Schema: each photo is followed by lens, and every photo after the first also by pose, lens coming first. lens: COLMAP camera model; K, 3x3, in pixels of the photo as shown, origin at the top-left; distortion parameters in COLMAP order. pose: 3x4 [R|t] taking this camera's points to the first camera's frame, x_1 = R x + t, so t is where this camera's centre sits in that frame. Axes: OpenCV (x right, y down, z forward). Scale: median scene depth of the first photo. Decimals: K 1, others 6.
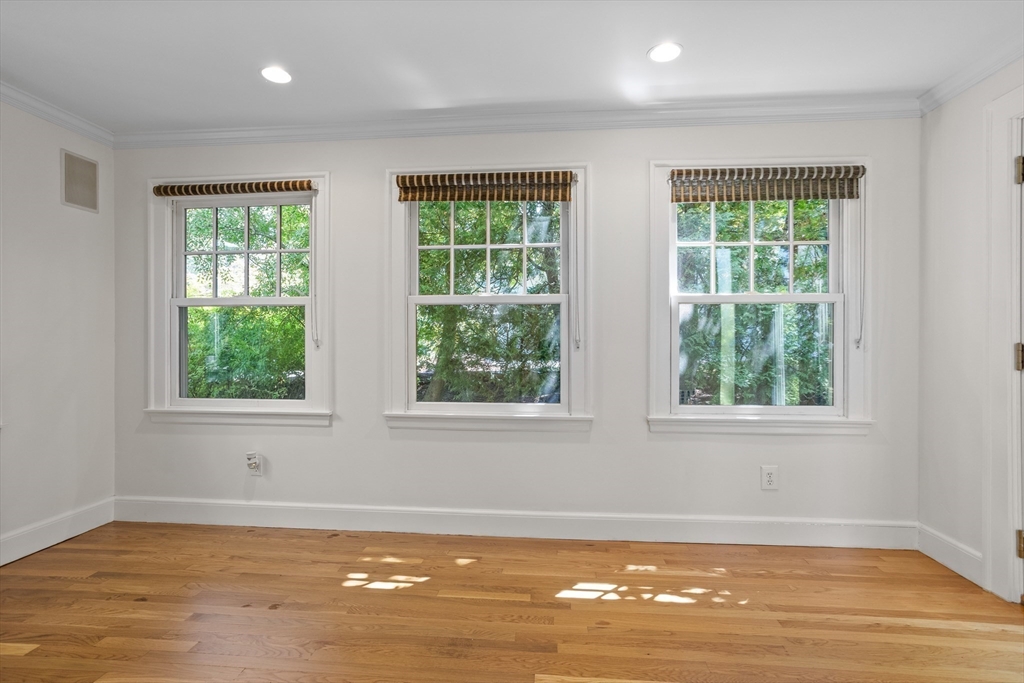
lens RADIAL K [[506.5, 0, 509.8], [0, 506.5, 340.6], [0, 0, 1]] dist [-0.025161, 0.007981]
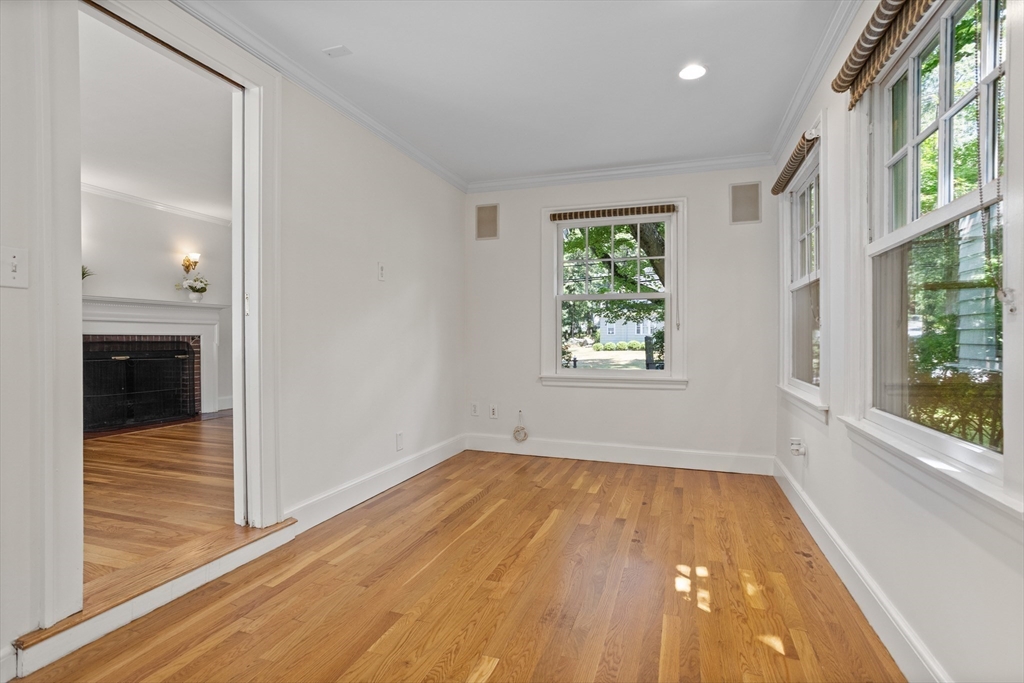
lens RADIAL K [[506.5, 0, 506.1], [0, 506.5, 339.7], [0, 0, 1]] dist [-0.025161, 0.007981]
pose [[-0.251389, 0.005750, -0.967869, 0.655370], [-0.003963, 0.999968, 0.006970, 0.036364], [0.967878, 0.005587, -0.251358, 0.847476]]
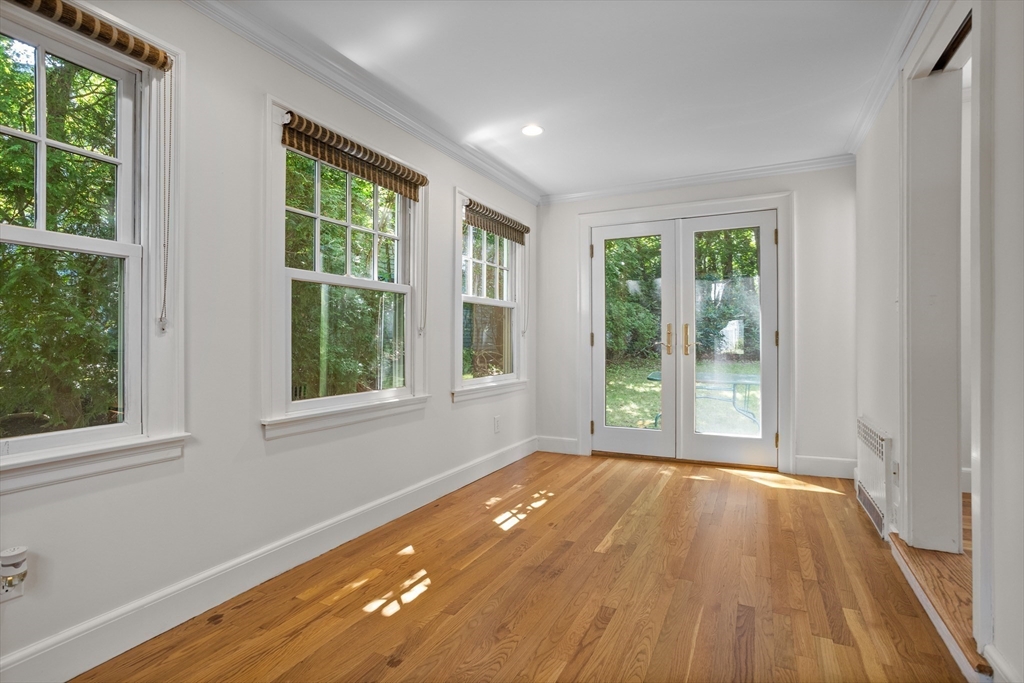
lens RADIAL K [[506.5, 0, 519.1], [0, 506.5, 338.9], [0, 0, 1]] dist [-0.025161, 0.007981]
pose [[0.349955, 0.002463, 0.936763, -0.952722], [0.006654, 0.999965, -0.005115, 0.034362], [-0.936743, 0.008023, 0.349926, 0.464663]]
